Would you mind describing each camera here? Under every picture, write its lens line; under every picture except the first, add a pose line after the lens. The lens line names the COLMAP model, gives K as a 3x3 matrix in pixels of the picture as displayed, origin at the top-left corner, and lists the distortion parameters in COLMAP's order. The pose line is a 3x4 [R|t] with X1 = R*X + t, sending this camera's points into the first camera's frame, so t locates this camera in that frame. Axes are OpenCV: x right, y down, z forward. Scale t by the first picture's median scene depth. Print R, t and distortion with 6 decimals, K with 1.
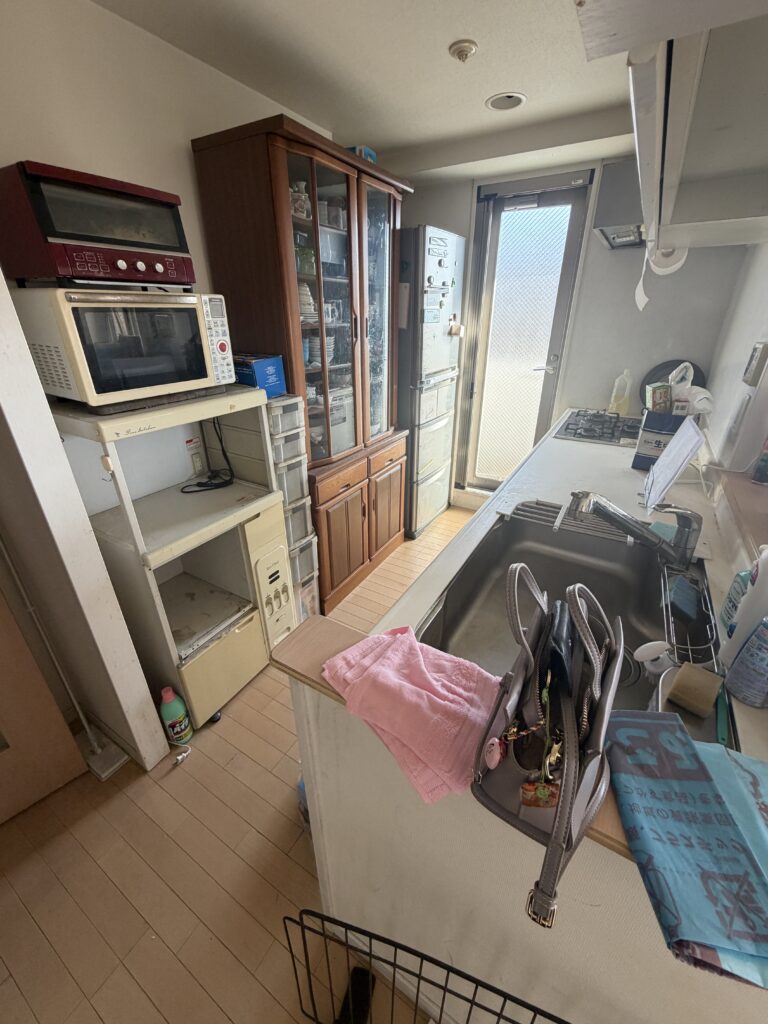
lens RADIAL K [[413.6, 0, 384.0], [0, 413.6, 512.0], [0, 0, 1]] dist [-0.001231, 0.000281]
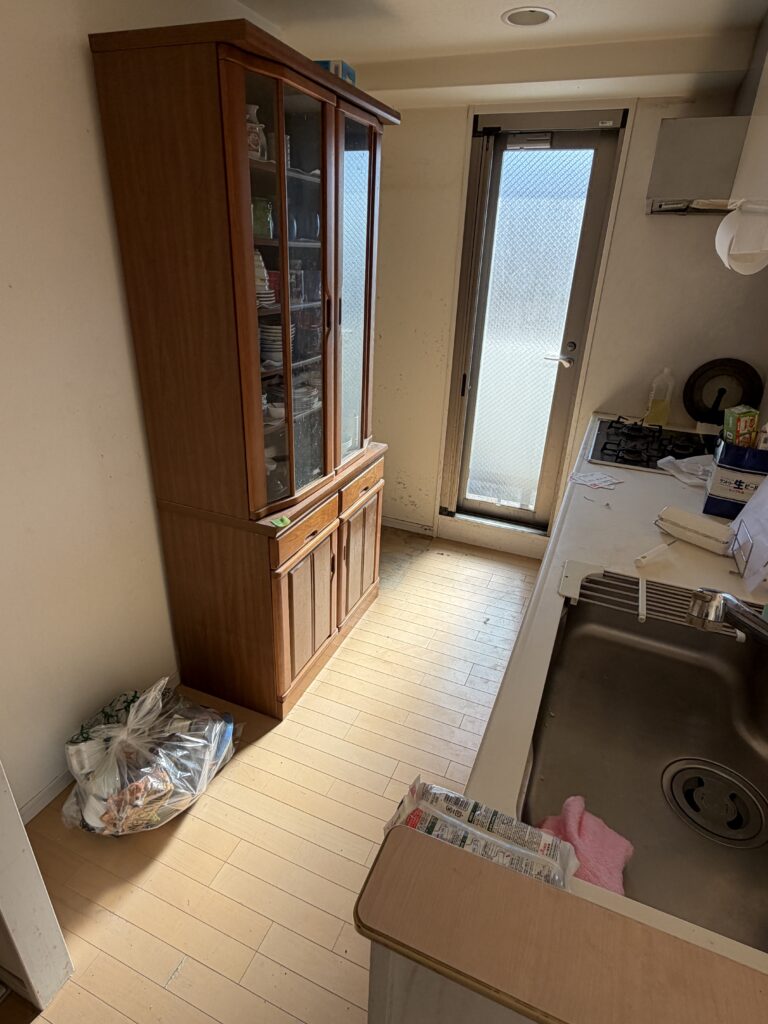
lens RADIAL K [[565.8, 0, 384.0], [0, 565.8, 512.0], [0, 0, 1]] dist [-0.000444, -0.000122]
pose [[0.990029, -0.019727, 0.139473, -0.113306], [0.021242, 0.999730, -0.009377, -0.095028], [-0.139251, 0.012246, 0.990181, 0.037934]]
